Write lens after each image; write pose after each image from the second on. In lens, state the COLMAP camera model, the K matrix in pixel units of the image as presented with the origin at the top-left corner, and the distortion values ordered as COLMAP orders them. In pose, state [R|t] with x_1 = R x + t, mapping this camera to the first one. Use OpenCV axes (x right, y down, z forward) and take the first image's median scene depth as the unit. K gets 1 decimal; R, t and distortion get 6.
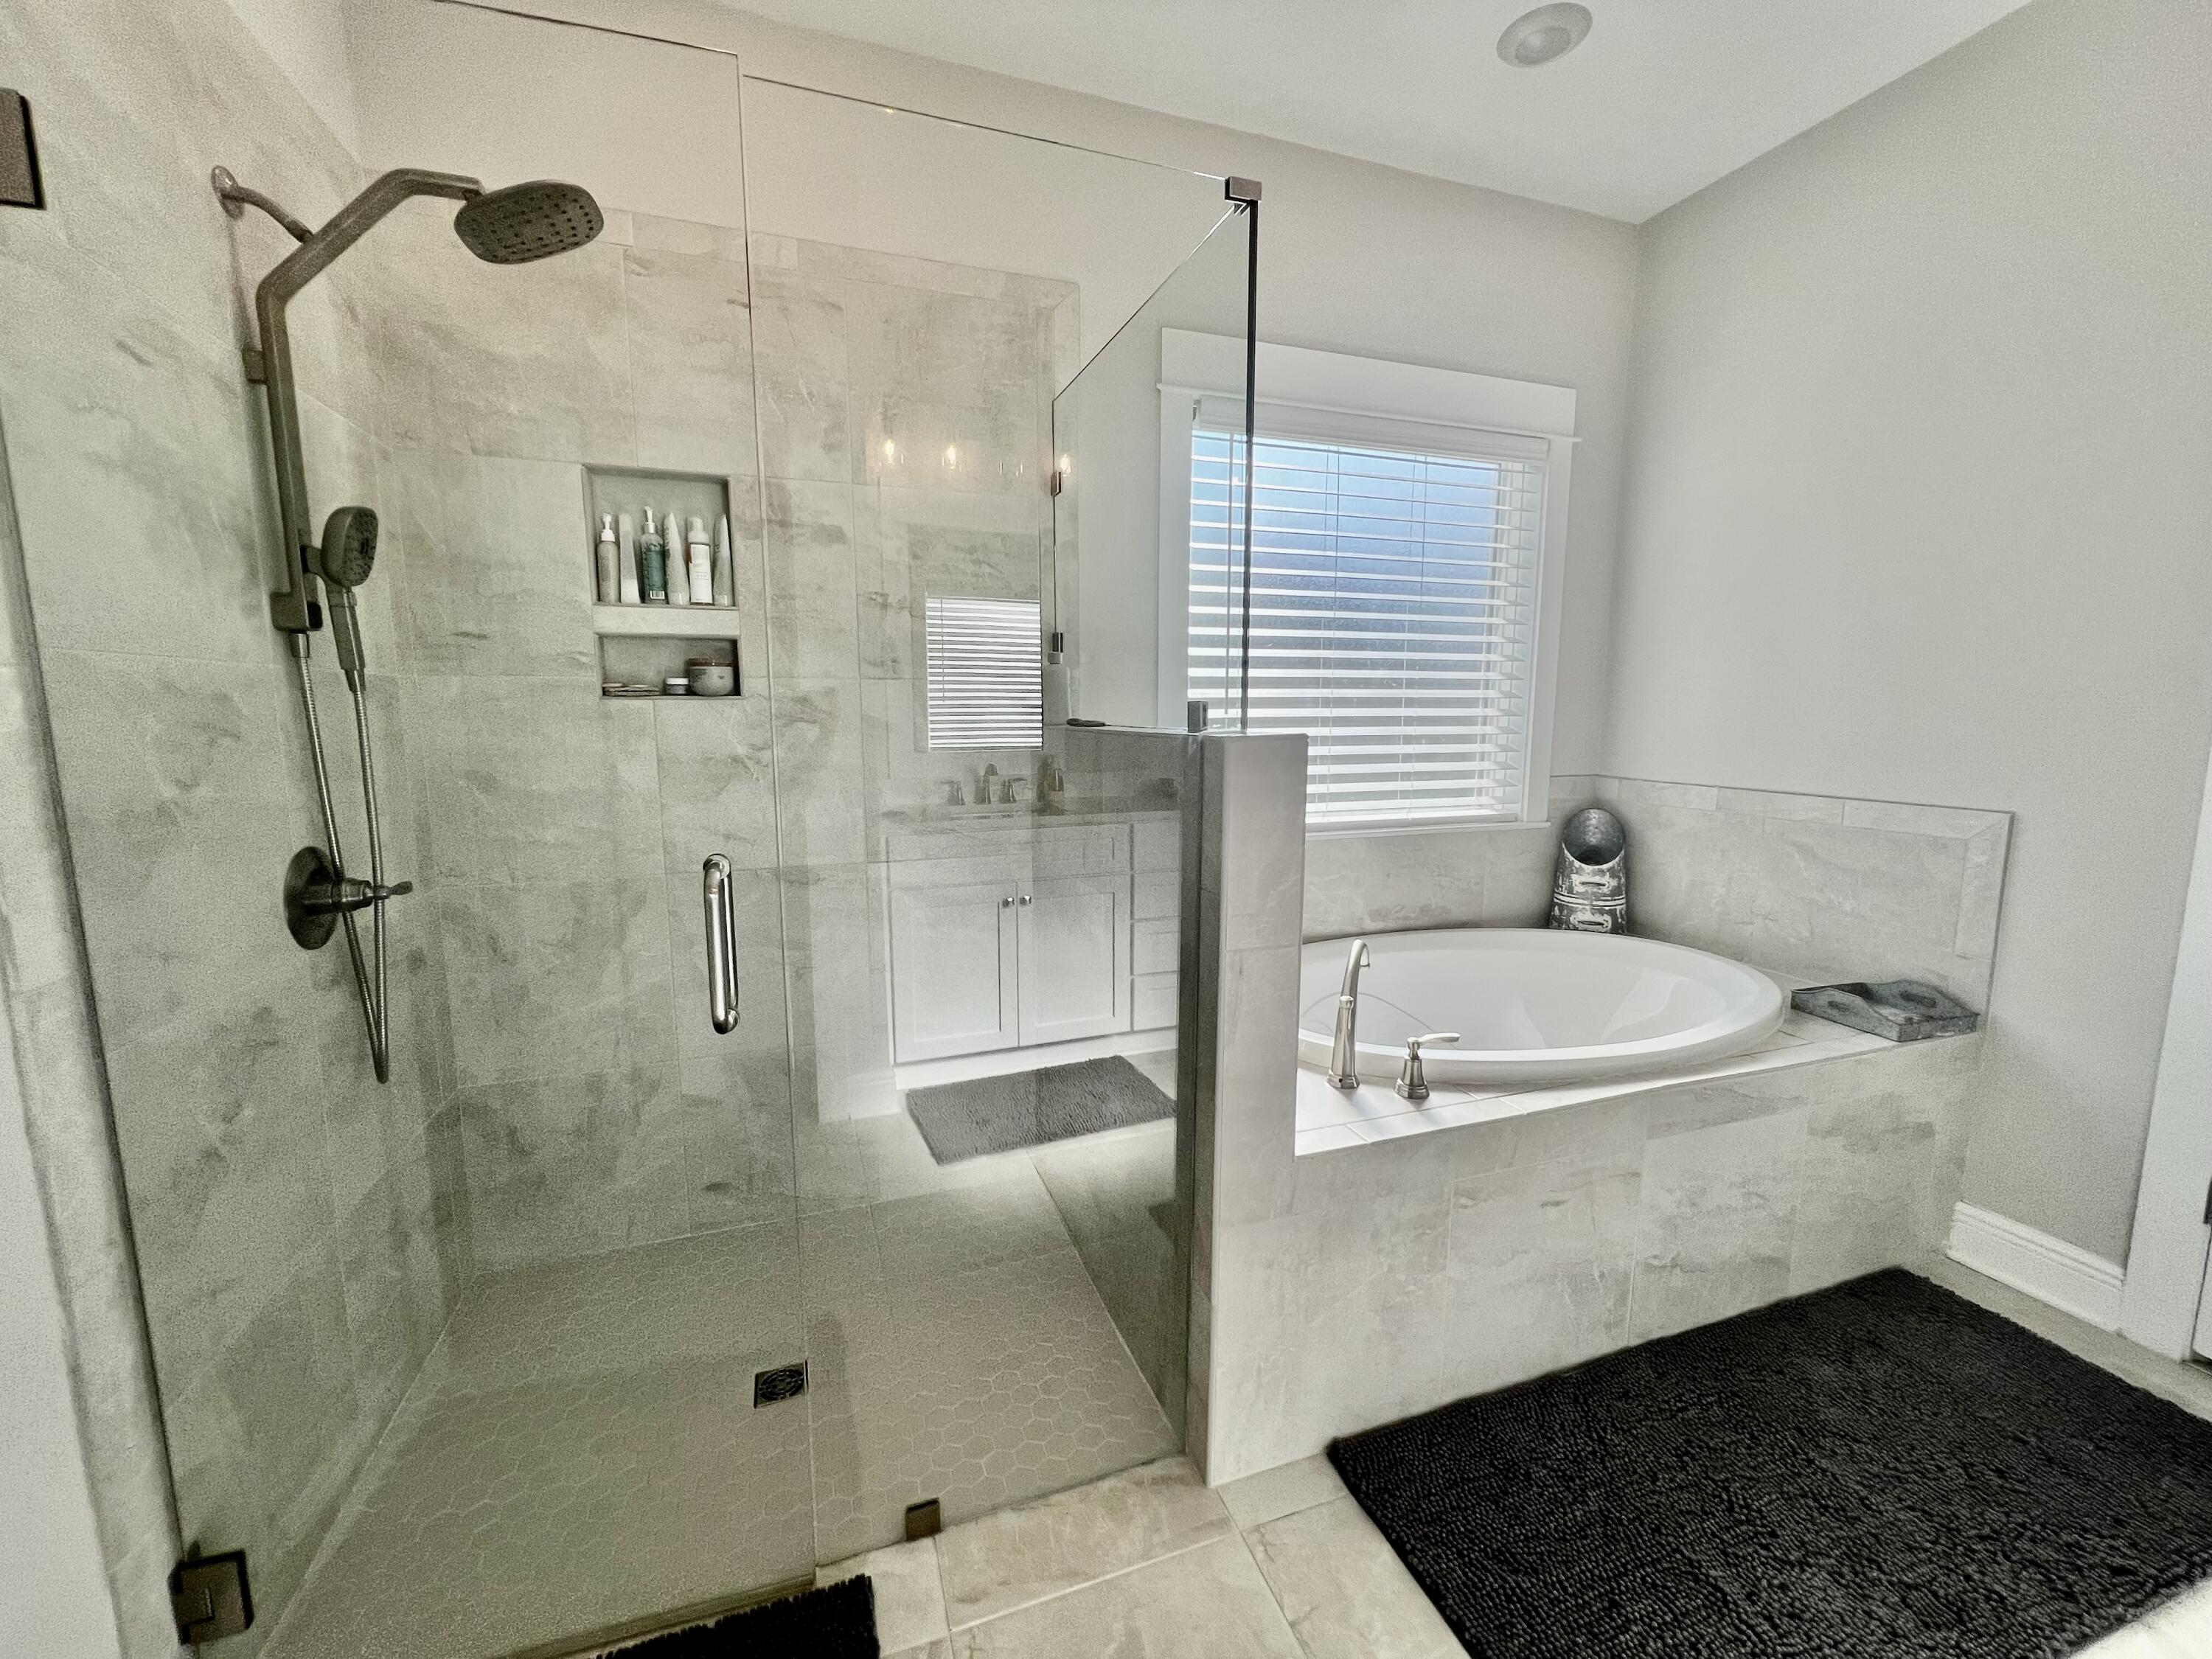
lens RADIAL K [[884.7, 0, 1100.1], [0, 884.7, 832.7], [0, 0, 1]] dist [-0.002450, 0.000713]
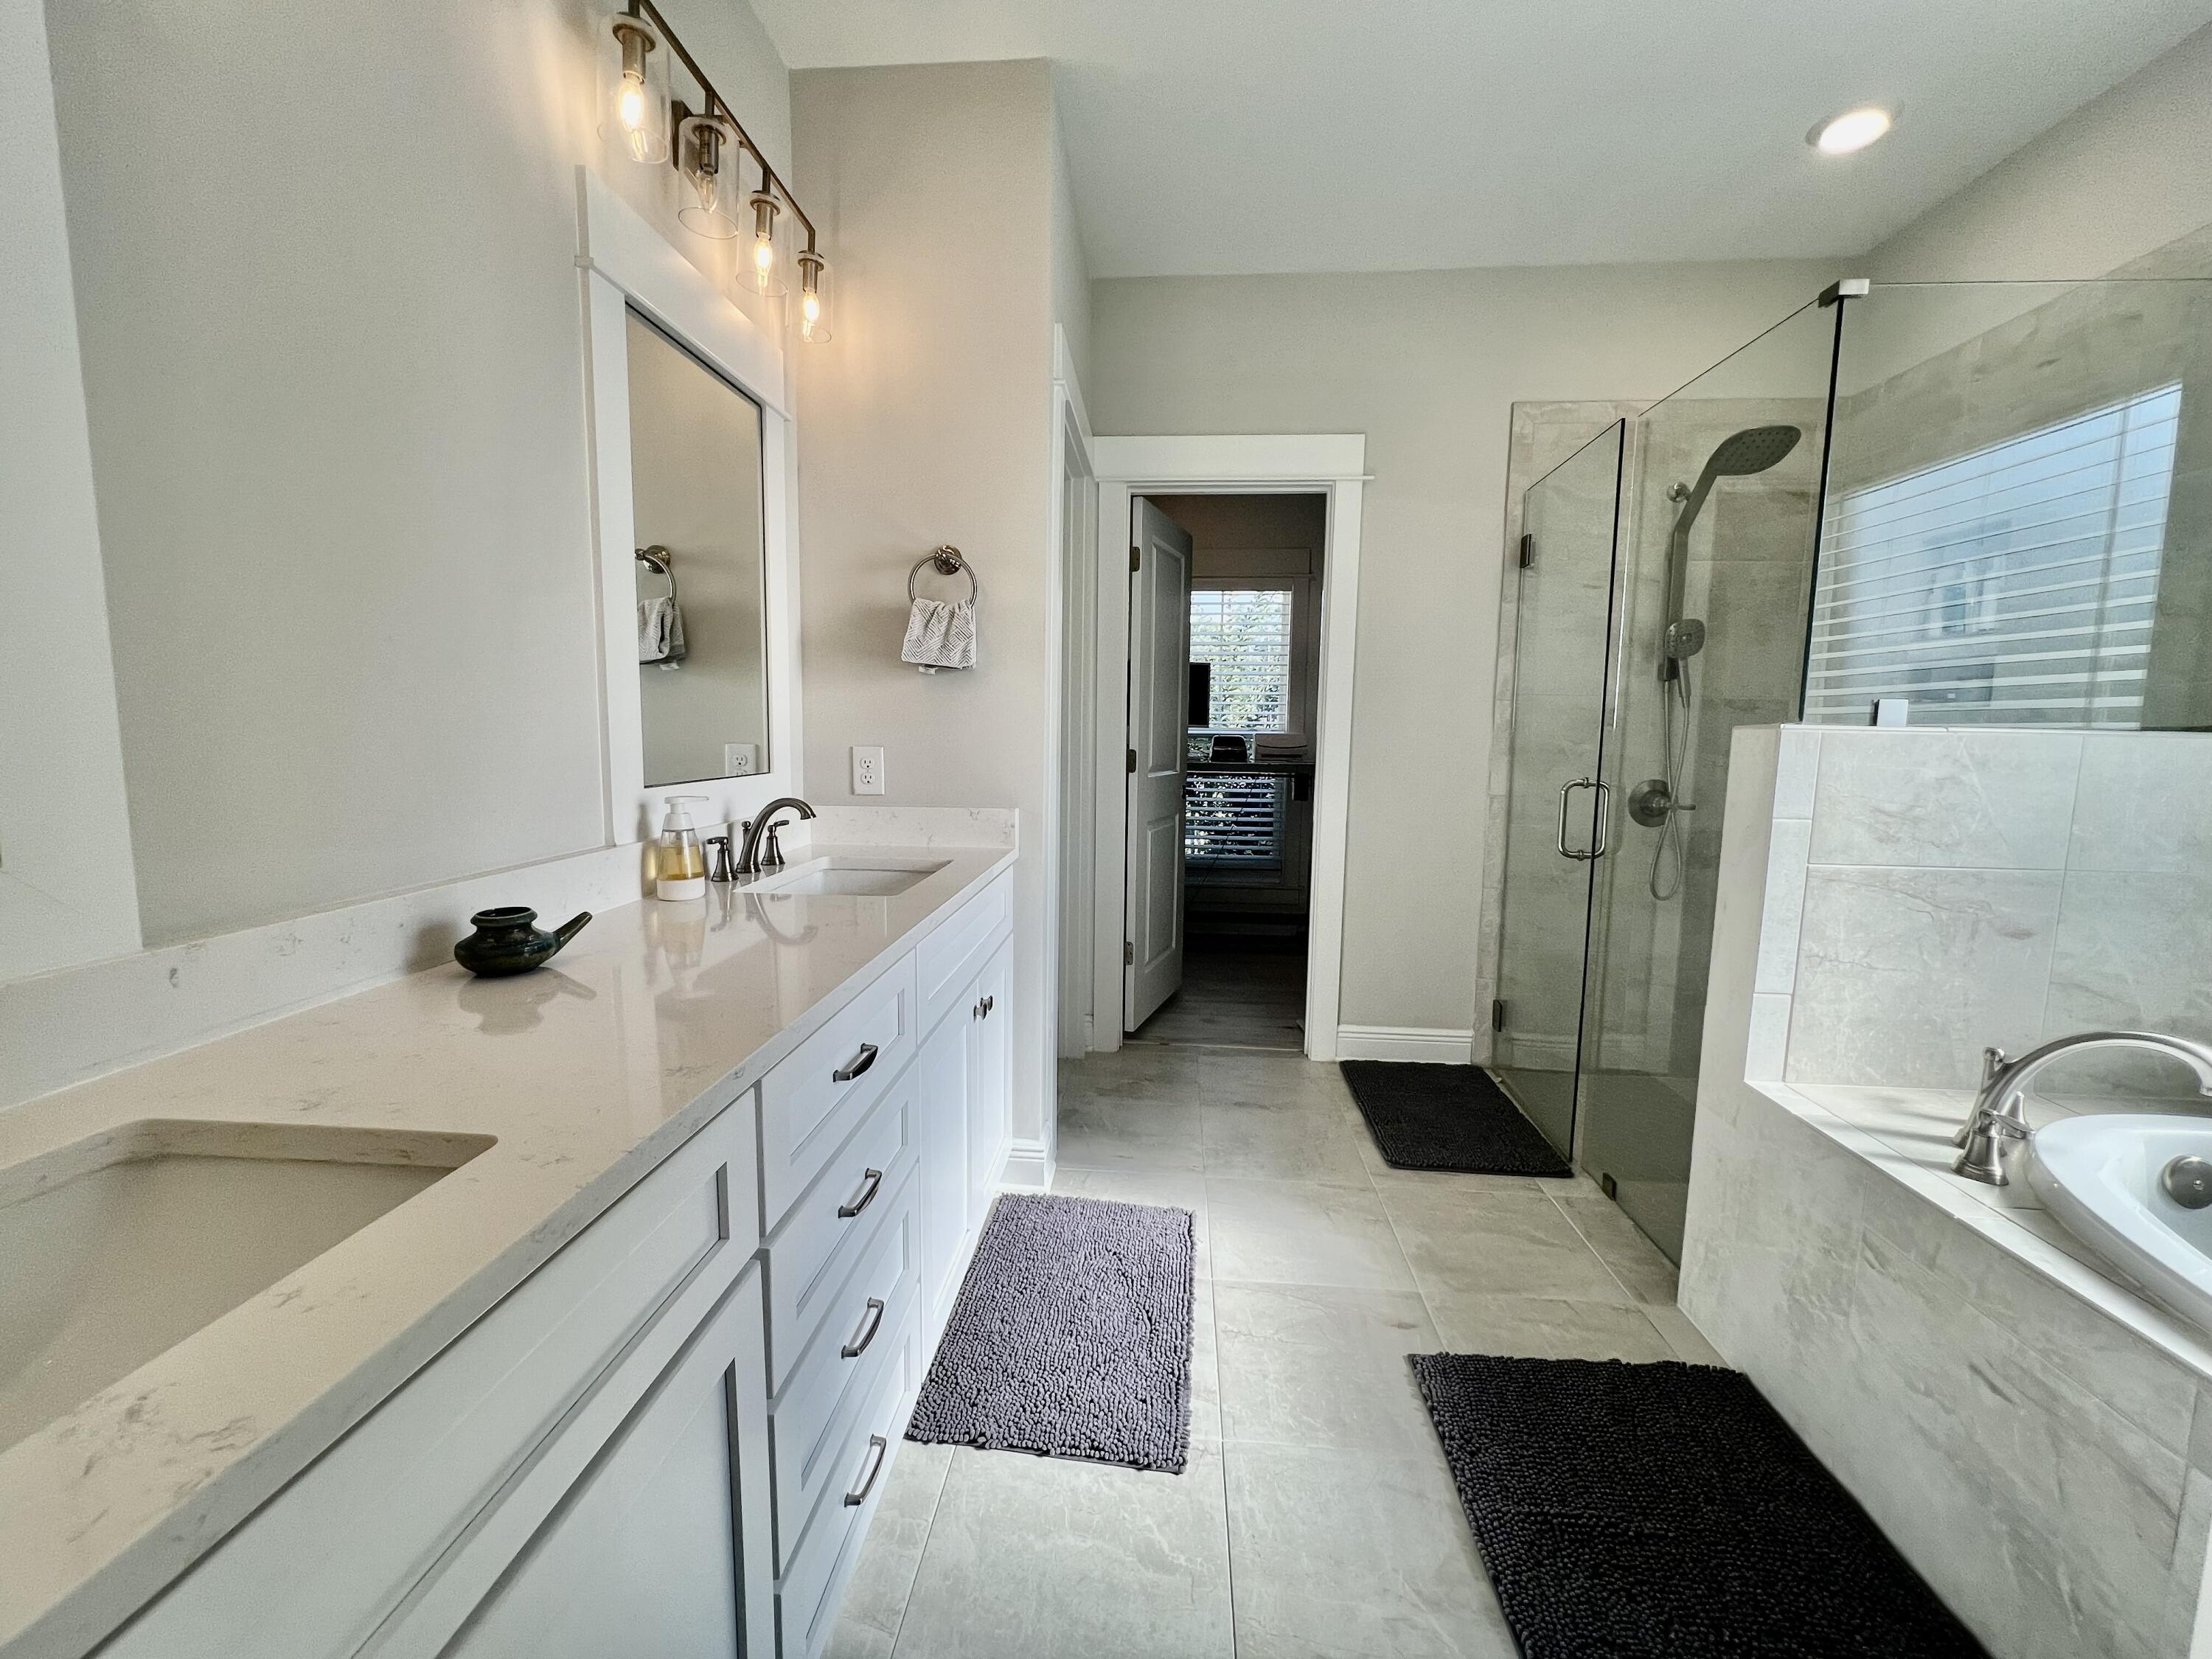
lens RADIAL K [[884.7, 0, 1105.1], [0, 884.7, 820.6], [0, 0, 1]] dist [-0.002450, 0.000713]
pose [[-0.394680, 0.101887, -0.913152, 1.507867], [-0.143033, 0.974904, 0.170599, -0.054012], [0.907617, 0.197943, -0.370202, 0.551761]]
